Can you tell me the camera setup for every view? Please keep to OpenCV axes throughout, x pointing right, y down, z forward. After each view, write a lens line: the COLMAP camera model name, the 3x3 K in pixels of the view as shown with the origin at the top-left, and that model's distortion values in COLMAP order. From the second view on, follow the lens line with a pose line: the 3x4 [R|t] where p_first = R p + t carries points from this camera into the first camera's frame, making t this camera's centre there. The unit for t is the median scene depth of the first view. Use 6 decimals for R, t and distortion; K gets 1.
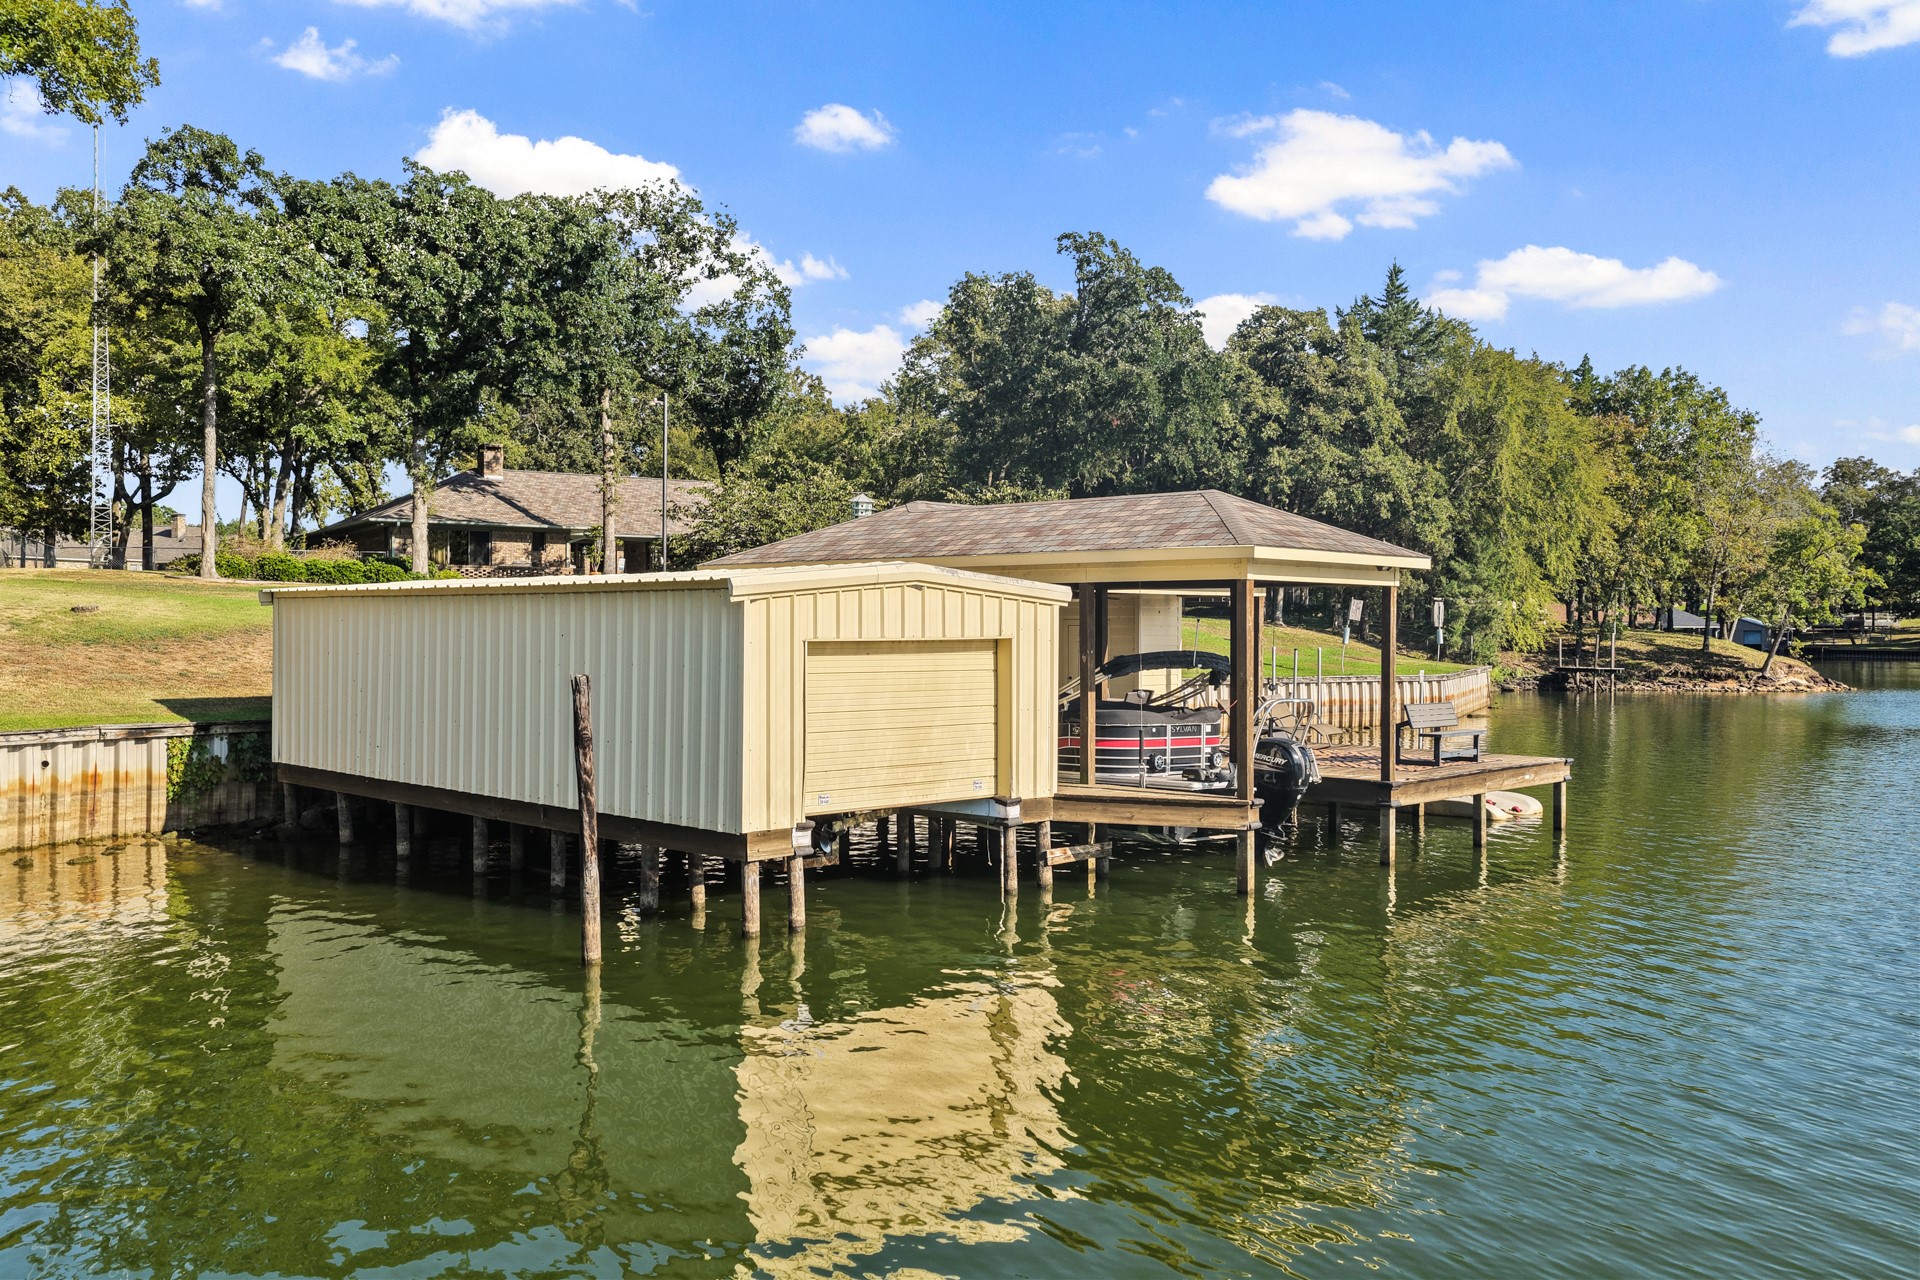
lens RADIAL K [[1551.2, 0, 960.0], [0, 1551.2, 640.0], [0, 0, 1]] dist [-0.002713, 0.003569]
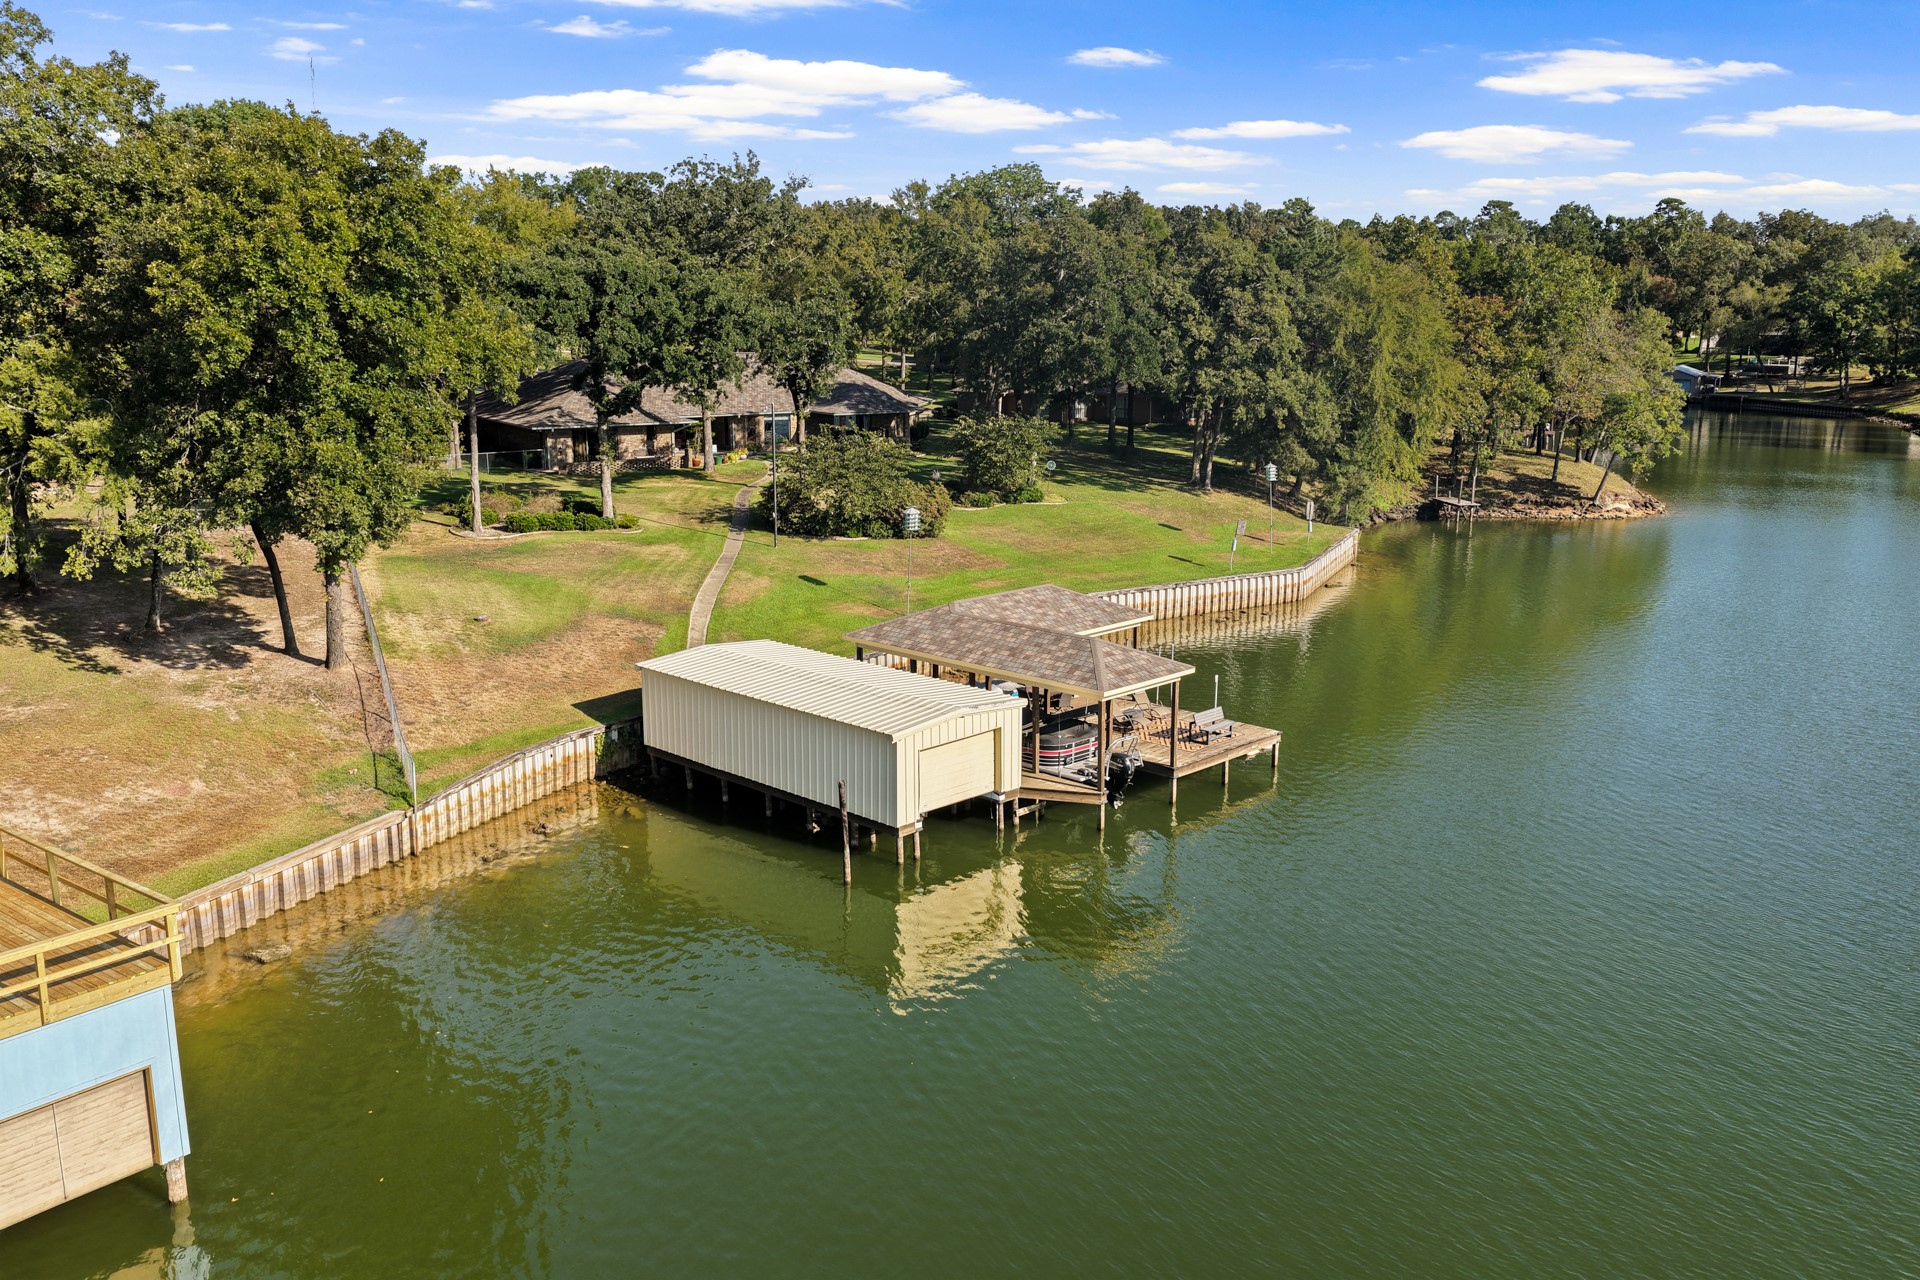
lens RADIAL K [[1547.0, 0, 957.3], [0, 1547.0, 604.2], [0, 0, 1]] dist [-0.002601, -0.001817]
pose [[0.999970, -0.007081, -0.003214, -0.007659], [0.007549, 0.983212, 0.182312, -0.192921], [0.001869, -0.182330, 0.983236, -0.400236]]
